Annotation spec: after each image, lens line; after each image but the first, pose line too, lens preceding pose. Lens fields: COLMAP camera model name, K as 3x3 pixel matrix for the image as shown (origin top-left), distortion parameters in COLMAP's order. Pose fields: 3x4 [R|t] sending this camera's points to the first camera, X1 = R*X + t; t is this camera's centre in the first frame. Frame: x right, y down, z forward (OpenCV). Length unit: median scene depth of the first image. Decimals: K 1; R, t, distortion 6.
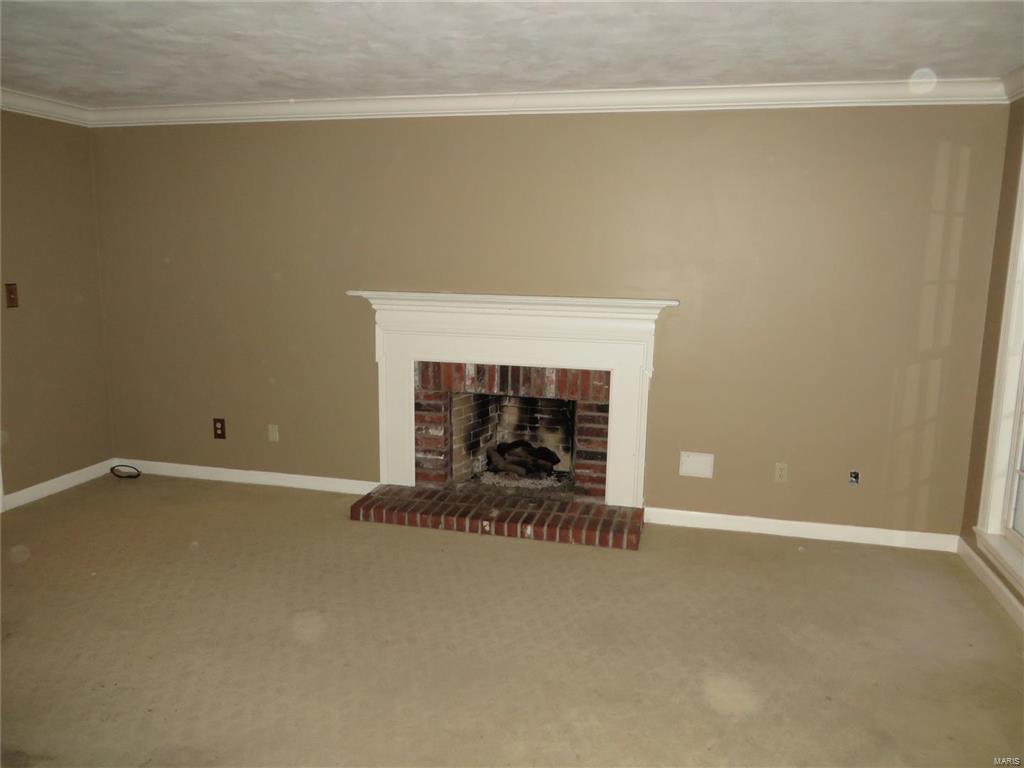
lens RADIAL K [[770.2, 0, 512.3], [0, 770.2, 381.1], [0, 0, 1]] dist [0.004229, -0.043298]
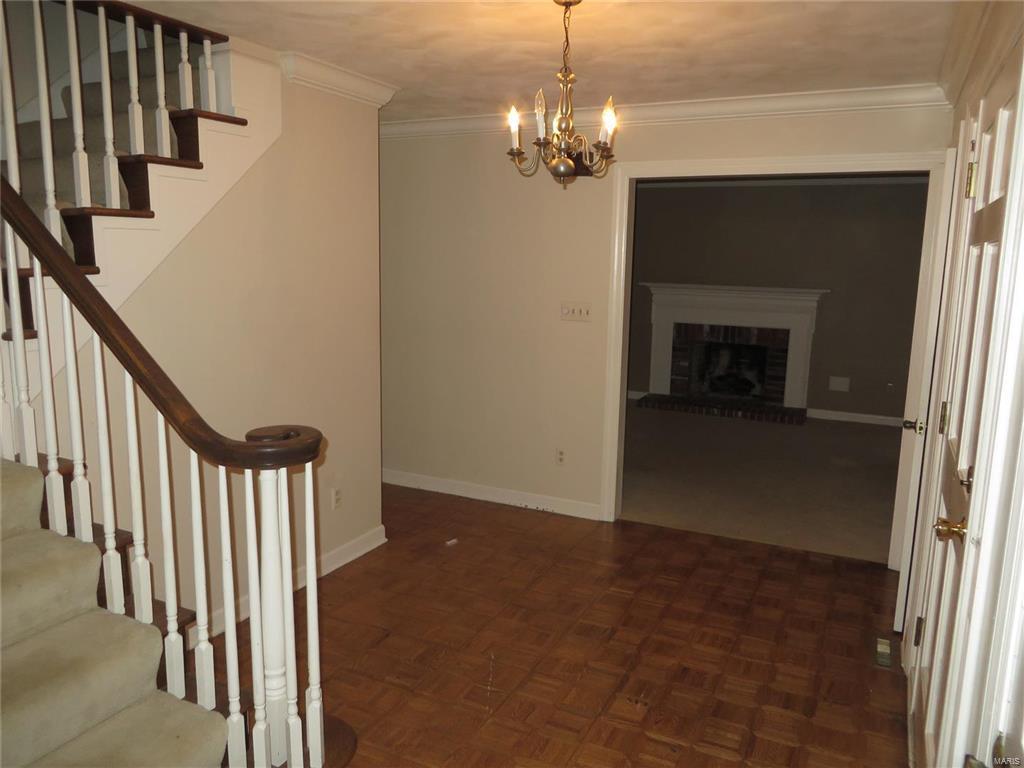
lens RADIAL K [[770.2, 0, 513.2], [0, 770.2, 380.0], [0, 0, 1]] dist [0.004229, -0.043298]
pose [[0.977508, 0.039181, -0.207228, -0.117728], [-0.040966, 0.999151, -0.004327, 0.131467], [0.206883, 0.012719, 0.978283, -0.826526]]
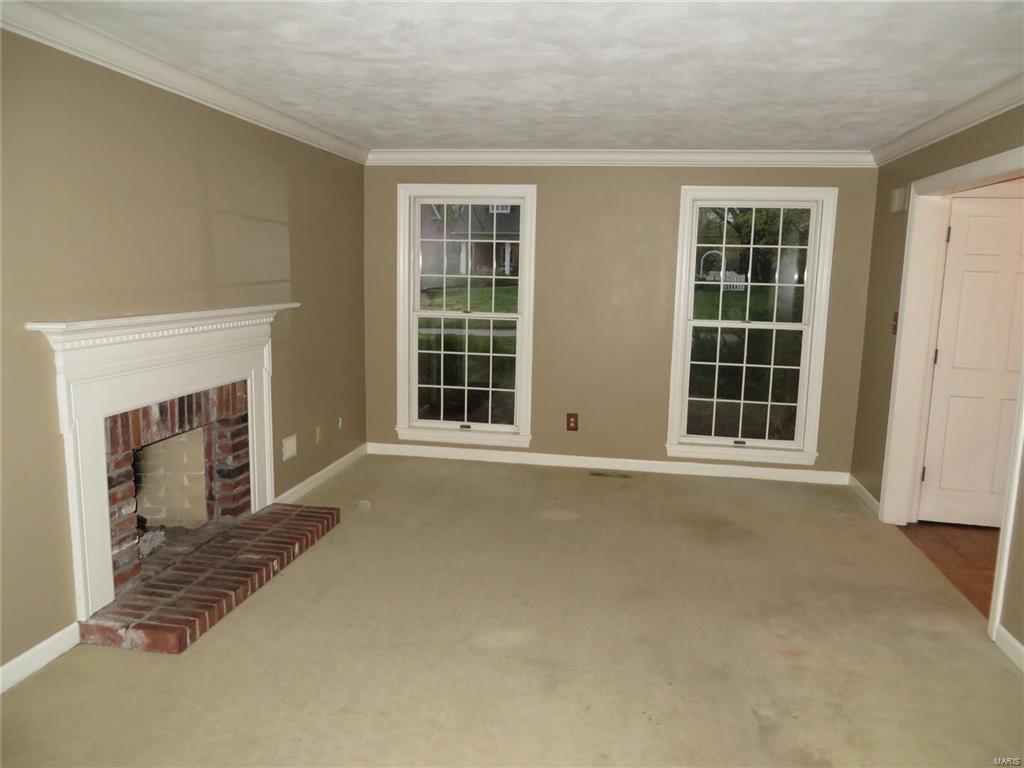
lens RADIAL K [[770.2, 0, 519.8], [0, 770.2, 384.7], [0, 0, 1]] dist [0.004229, -0.043298]
pose [[-0.081891, -0.166314, 0.982667, -0.838522], [0.141462, 0.974056, 0.176645, -0.125591], [-0.986551, 0.153475, -0.056239, 0.683107]]
